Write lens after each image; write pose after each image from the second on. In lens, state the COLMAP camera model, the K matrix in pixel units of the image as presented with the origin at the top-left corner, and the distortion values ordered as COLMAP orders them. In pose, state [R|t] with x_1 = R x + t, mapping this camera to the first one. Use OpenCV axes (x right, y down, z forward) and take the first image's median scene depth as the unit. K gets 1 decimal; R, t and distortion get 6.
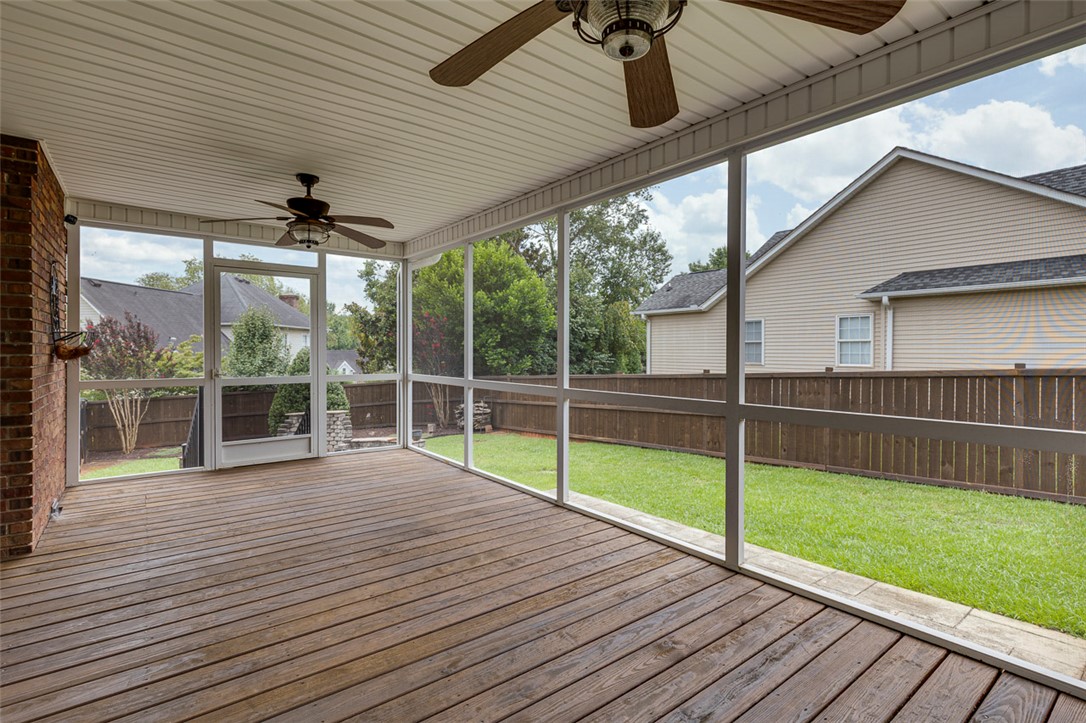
lens RADIAL K [[495.3, 0, 536.0], [0, 495.3, 354.7], [0, 0, 1]] dist [0.009356, -0.000886]
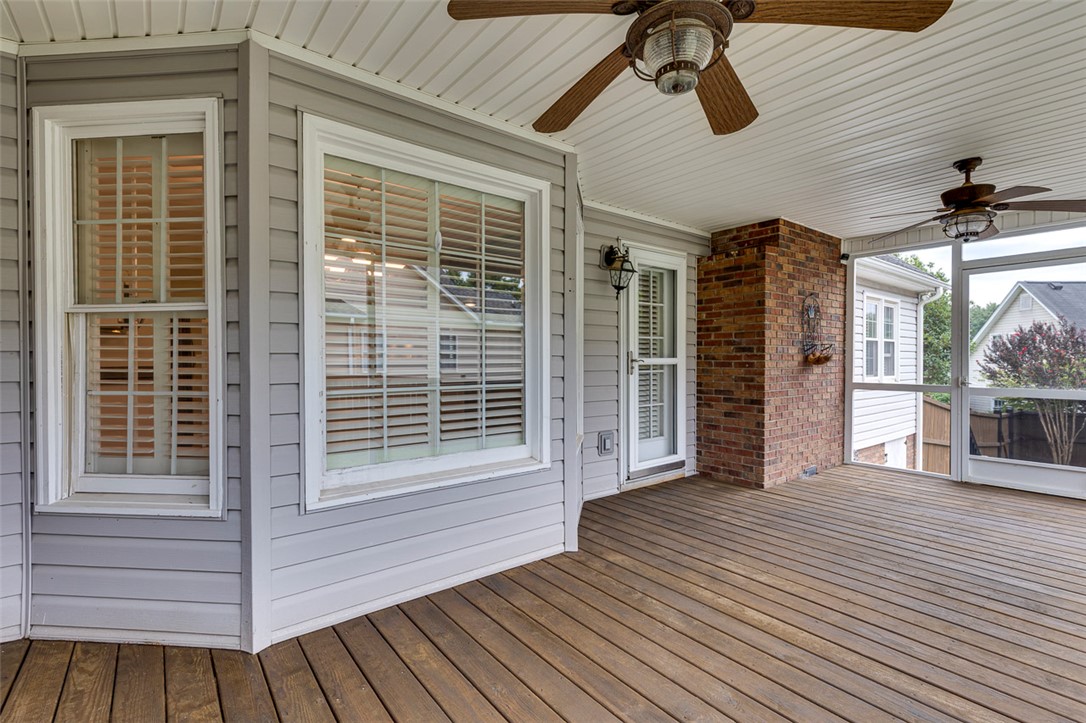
lens RADIAL K [[495.3, 0, 536.4], [0, 495.3, 361.6], [0, 0, 1]] dist [0.009356, -0.000886]
pose [[0.023091, 0.005231, -0.999720, 0.434791], [-0.007526, 0.999959, 0.005058, 0.000602], [0.999705, 0.007407, 0.023129, 0.221381]]
